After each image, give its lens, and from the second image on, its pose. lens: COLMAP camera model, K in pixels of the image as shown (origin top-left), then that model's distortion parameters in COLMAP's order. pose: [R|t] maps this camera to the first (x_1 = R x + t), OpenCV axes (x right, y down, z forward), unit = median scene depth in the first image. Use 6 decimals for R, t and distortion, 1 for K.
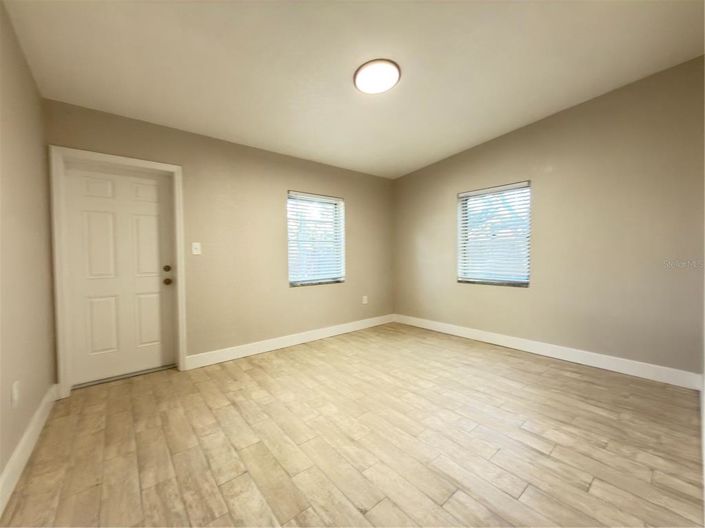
lens RADIAL K [[282.9, 0, 365.2], [0, 282.9, 263.5], [0, 0, 1]] dist [-0.000615, 0.000014]
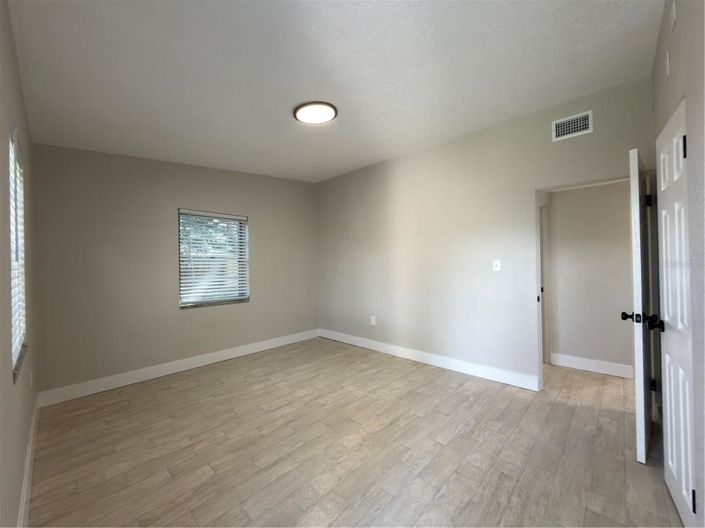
lens RADIAL K [[282.9, 0, 365.2], [0, 282.9, 263.5], [0, 0, 1]] dist [-0.000615, 0.000014]
pose [[-0.125995, 0.019048, 0.991848, -0.882814], [0.044775, 0.998906, -0.013496, -0.036226], [-0.991020, 0.042710, -0.126710, 0.873277]]
